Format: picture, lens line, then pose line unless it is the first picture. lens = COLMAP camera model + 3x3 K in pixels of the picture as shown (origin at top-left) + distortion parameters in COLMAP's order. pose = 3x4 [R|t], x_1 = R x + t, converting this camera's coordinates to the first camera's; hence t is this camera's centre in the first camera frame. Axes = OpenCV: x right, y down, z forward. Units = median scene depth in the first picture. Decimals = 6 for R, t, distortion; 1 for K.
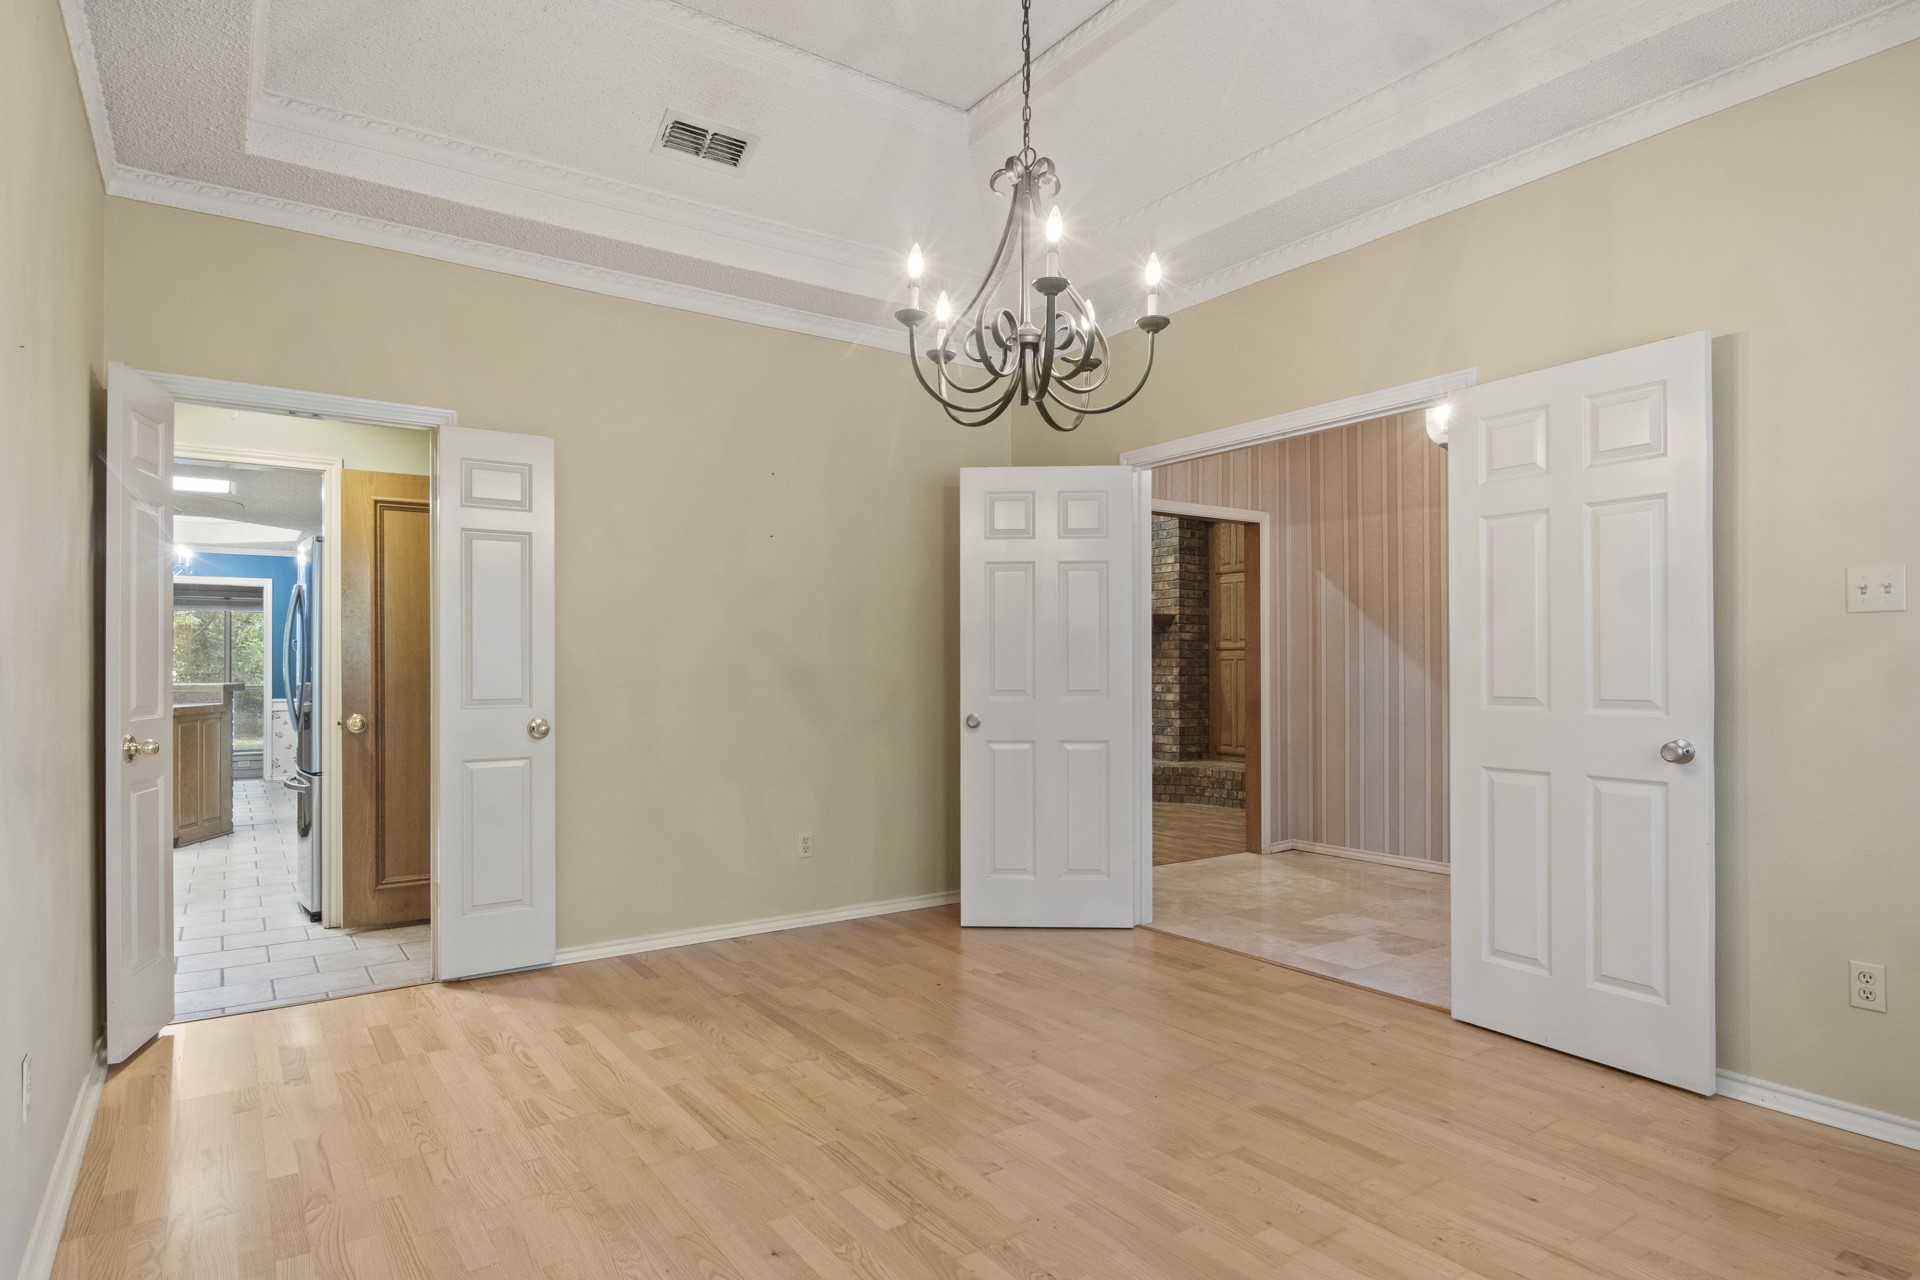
lens RADIAL K [[1062.1, 0, 965.7], [0, 1062.1, 663.1], [0, 0, 1]] dist [-0.004877, -0.000785]
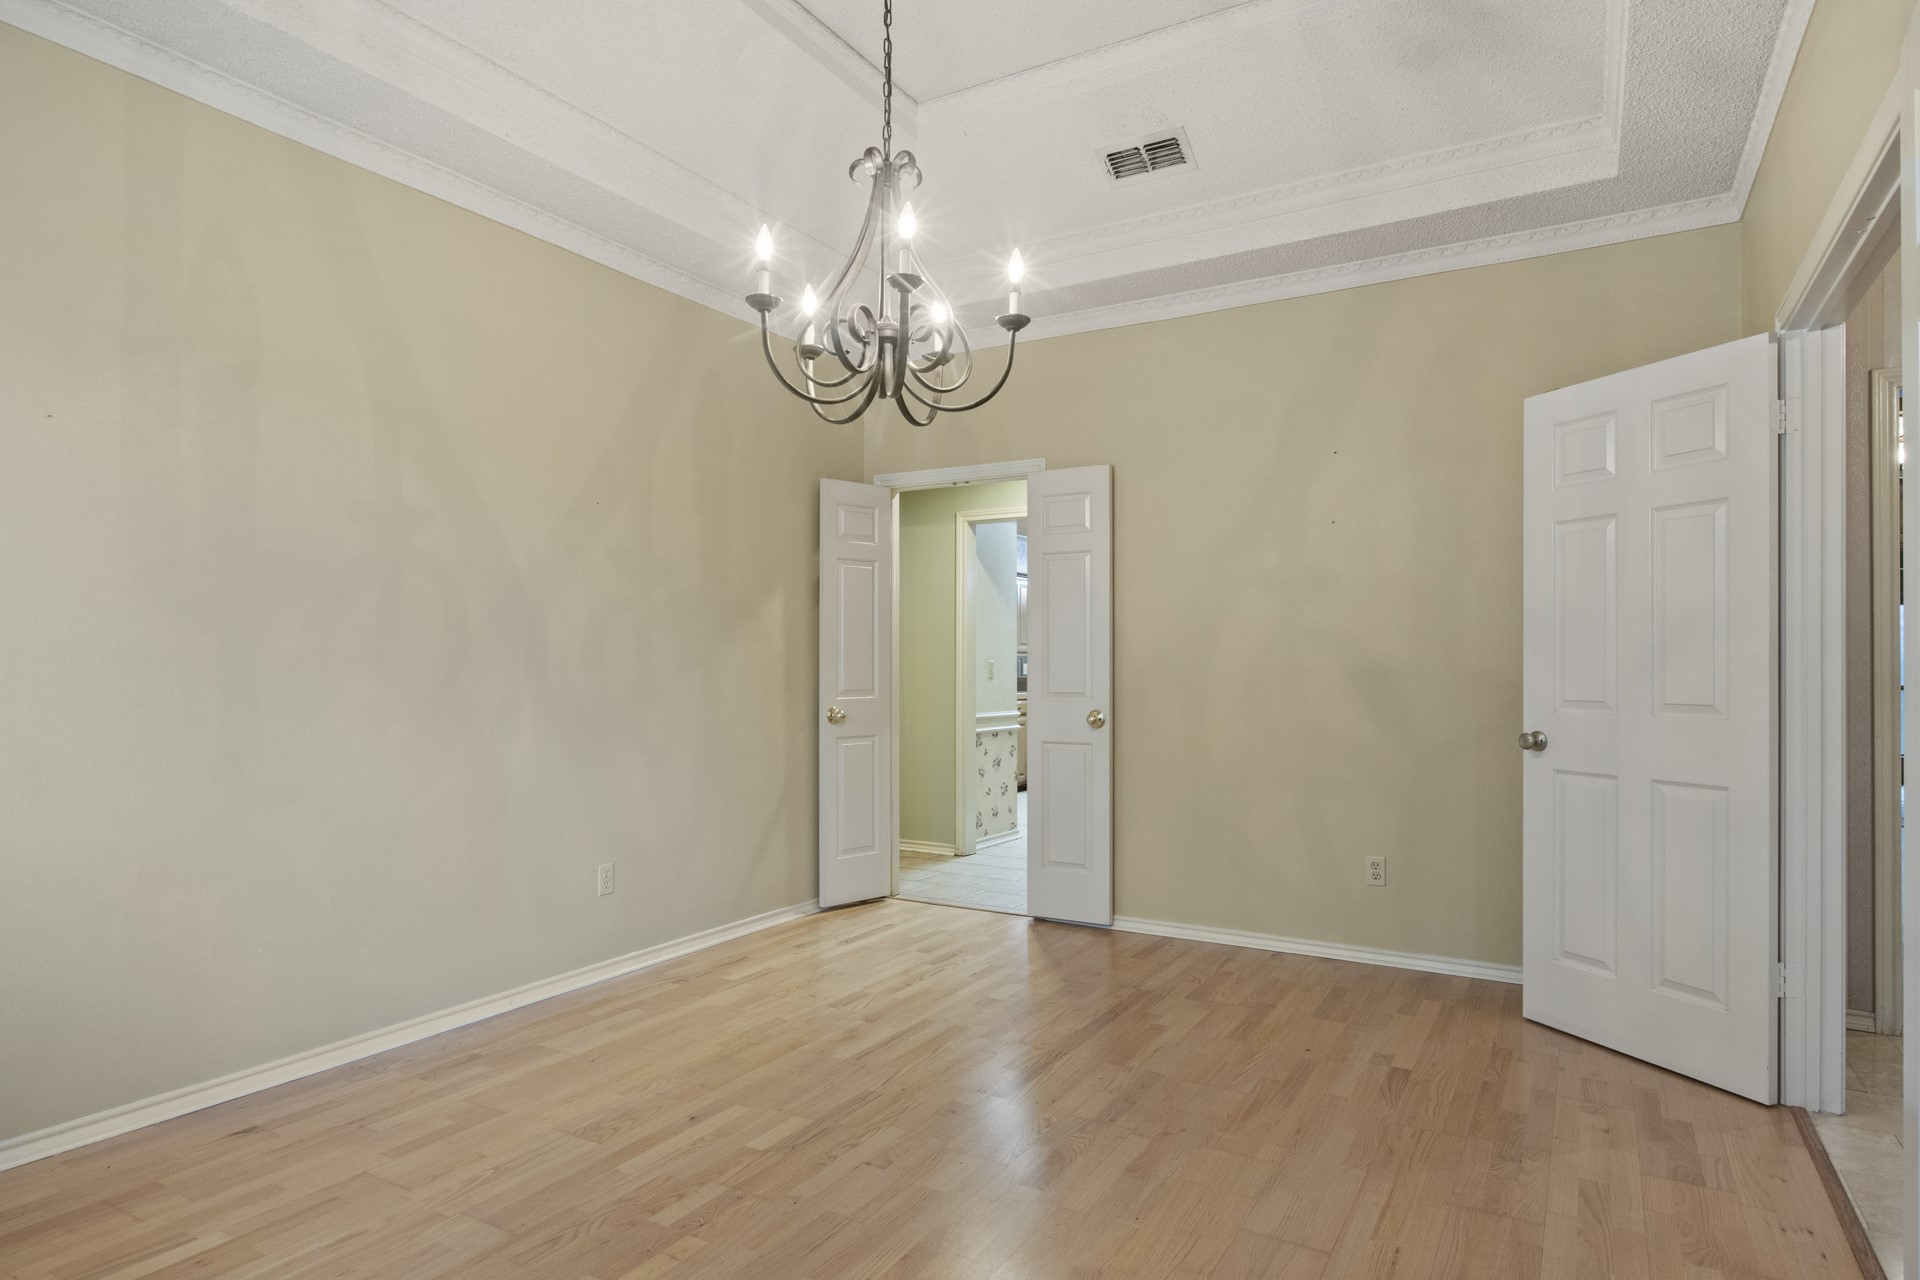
lens RADIAL K [[1060.6, 0, 968.4], [0, 1060.6, 652.6], [0, 0, 1]] dist [-0.004974, 0.000491]
pose [[0.420011, -0.007416, -0.907489, 0.630970], [-0.001105, 0.999962, -0.008683, 0.000769], [0.907518, 0.004650, 0.419987, 0.422661]]
